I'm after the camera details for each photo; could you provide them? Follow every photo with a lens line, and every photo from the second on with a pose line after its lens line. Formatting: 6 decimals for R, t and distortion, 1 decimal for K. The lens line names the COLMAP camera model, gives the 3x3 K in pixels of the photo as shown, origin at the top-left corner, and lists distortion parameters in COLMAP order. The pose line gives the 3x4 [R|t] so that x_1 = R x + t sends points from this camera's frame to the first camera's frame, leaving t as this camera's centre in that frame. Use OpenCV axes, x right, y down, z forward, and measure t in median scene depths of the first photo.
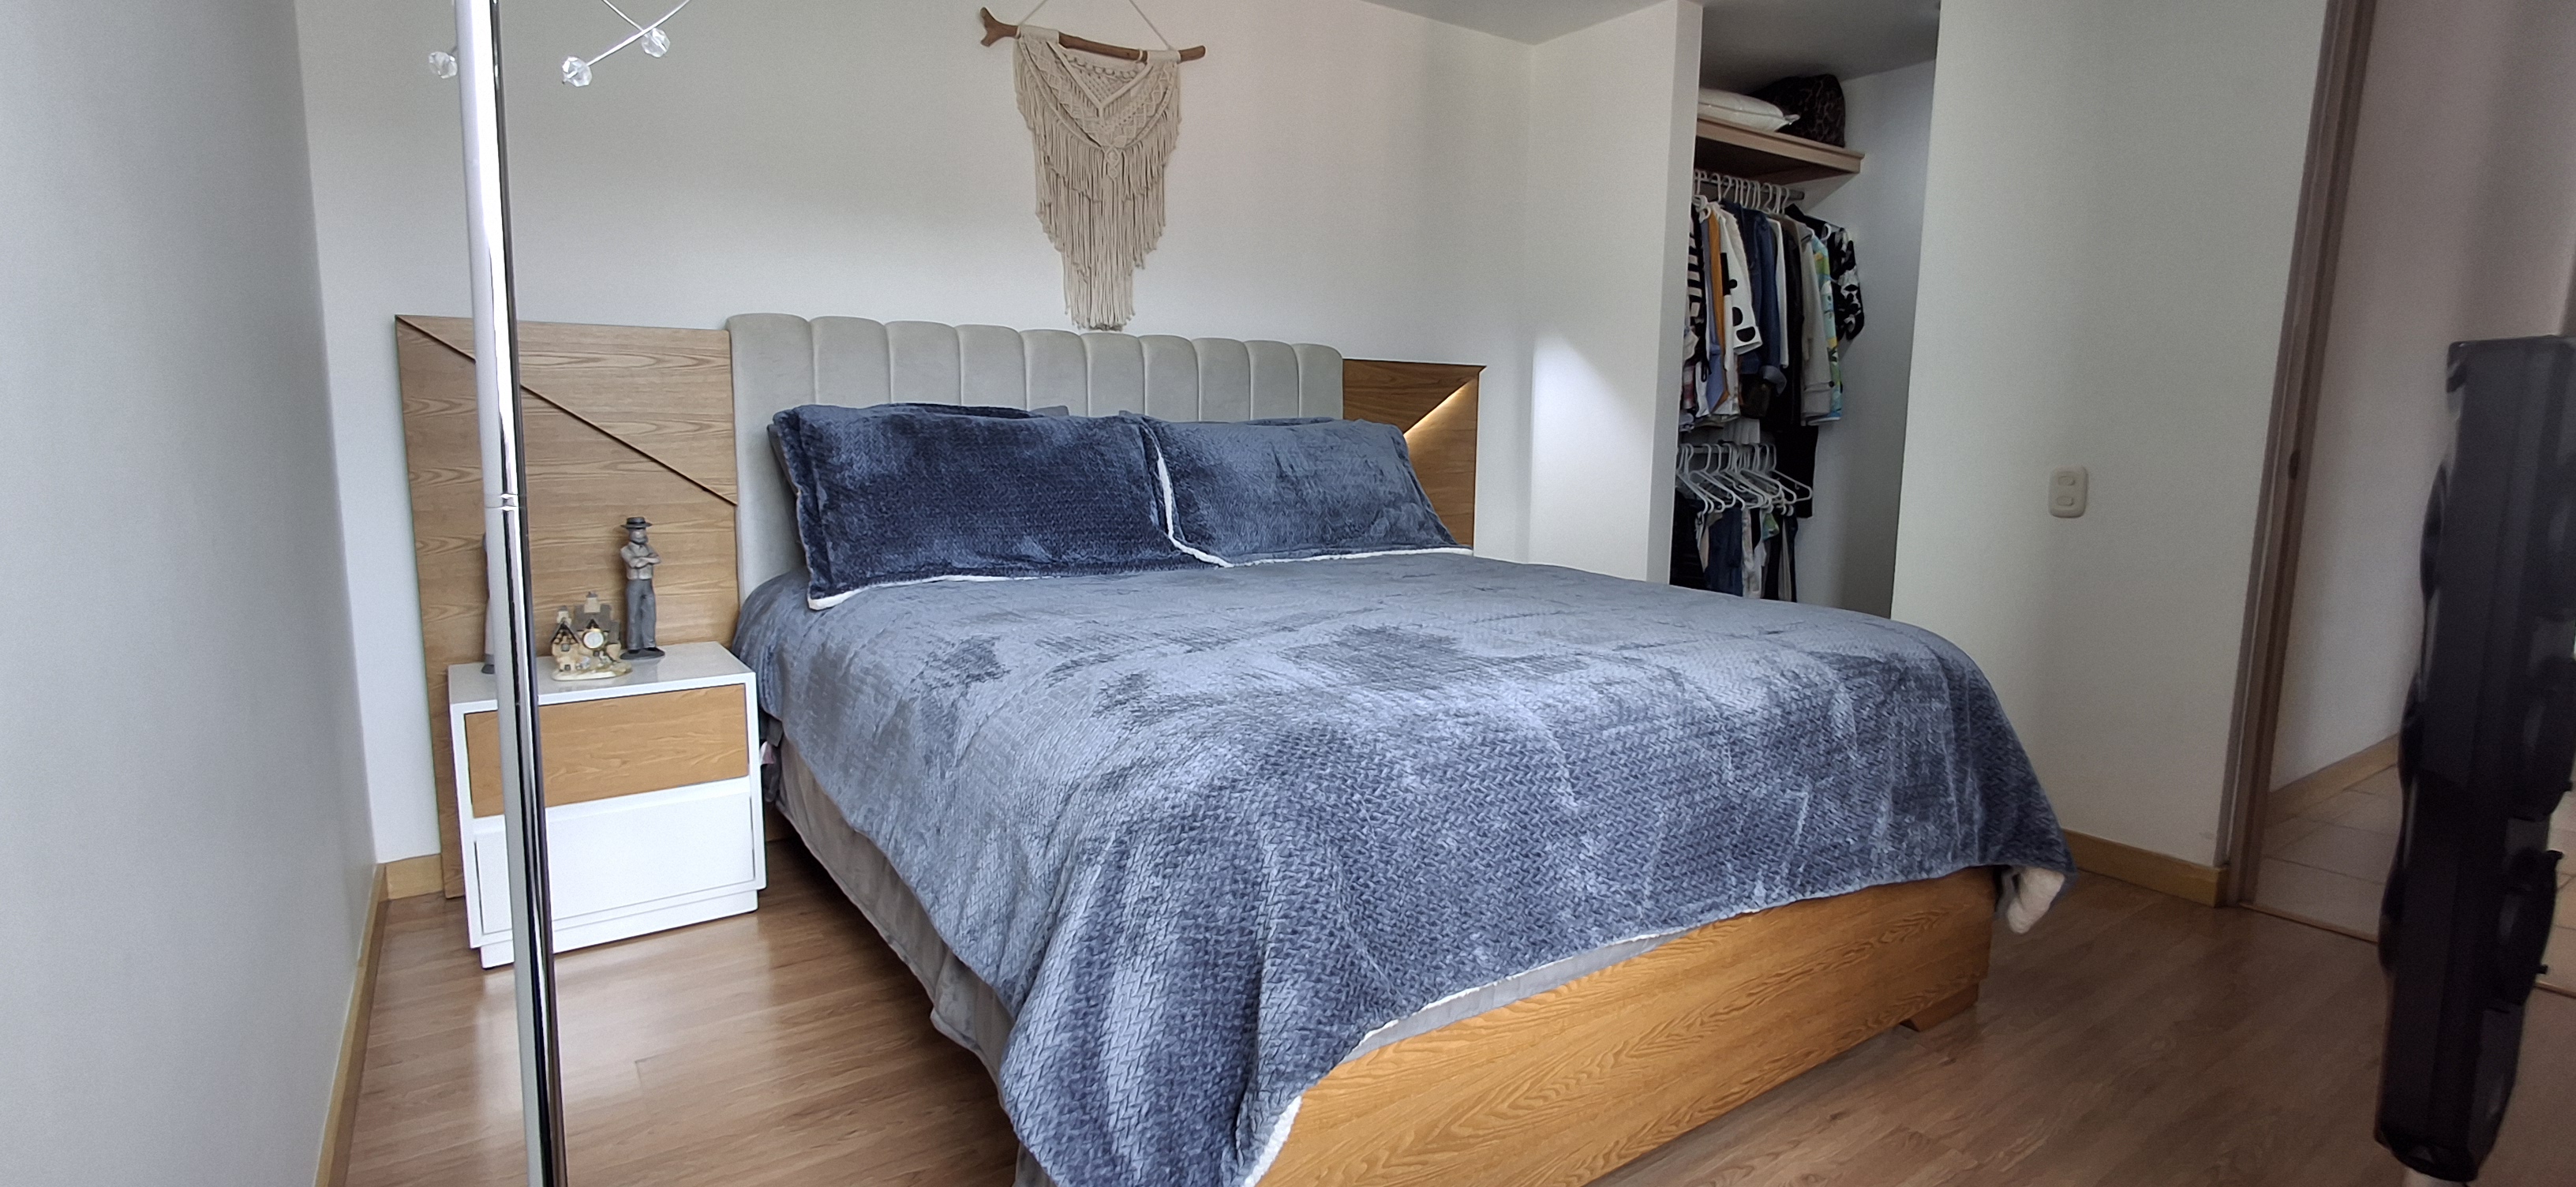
lens RADIAL K [[1196.9, 0, 1279.6], [0, 1196.9, 578.3], [0, 0, 1]] dist [-0.003231, 0.000133]
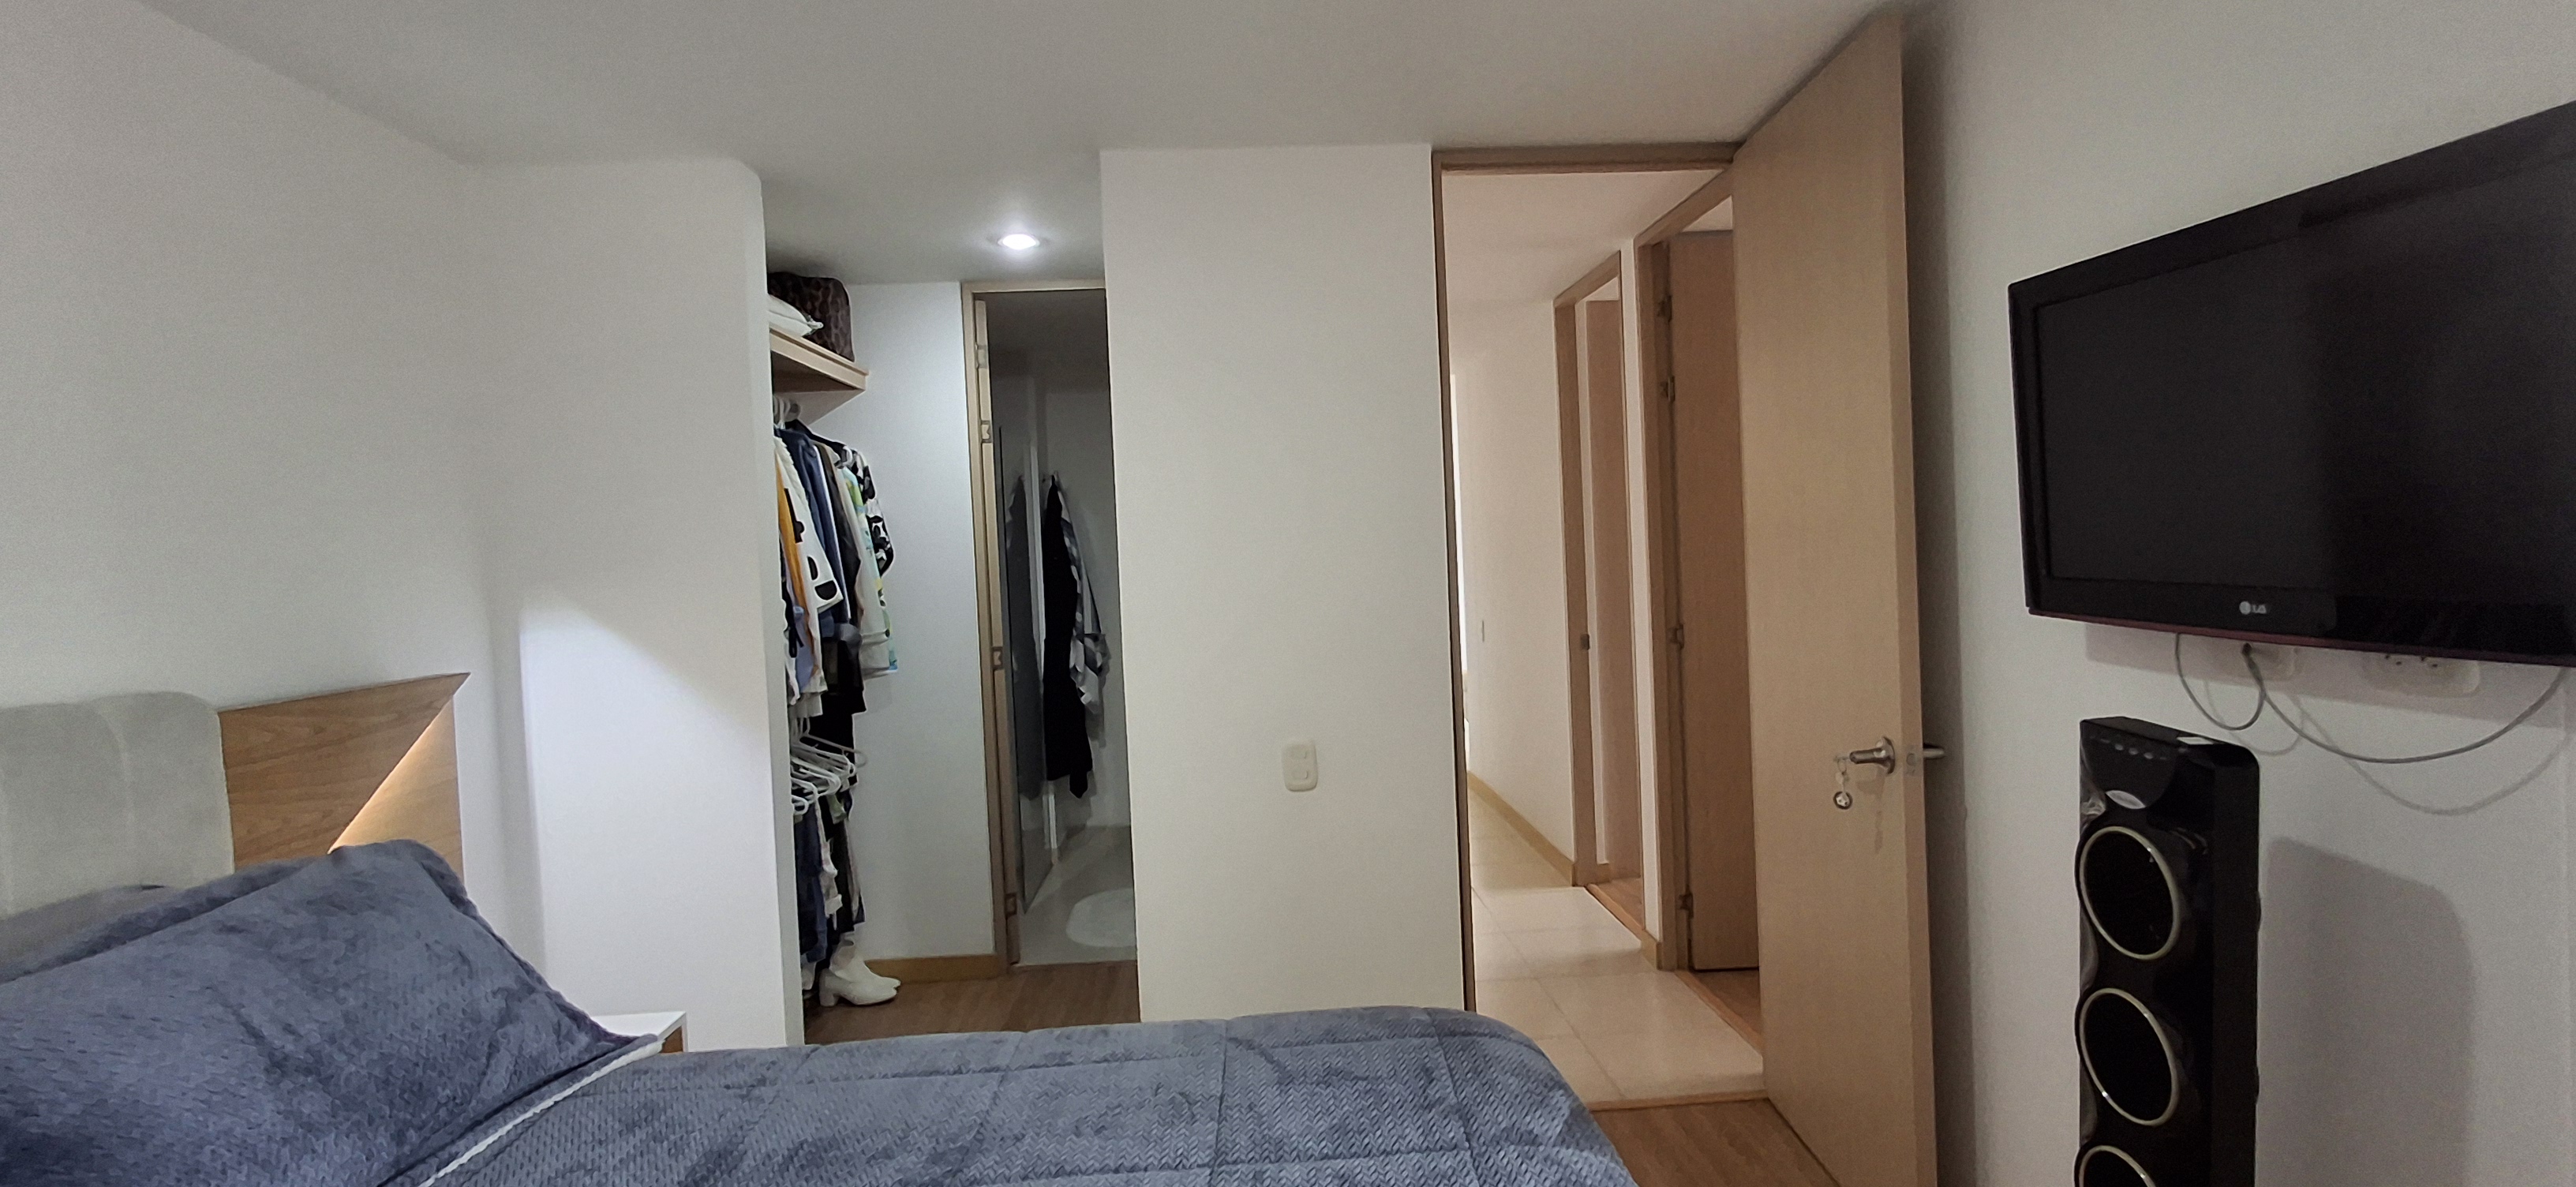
lens RADIAL K [[1199.9, 0, 1299.5], [0, 1199.9, 574.9], [0, 0, 1]] dist [-0.000940, -0.000130]
pose [[0.514024, -0.058035, 0.855811, -0.125185], [0.163793, 0.985991, -0.031516, -0.137729], [-0.841993, 0.156375, 0.516328, 0.327234]]
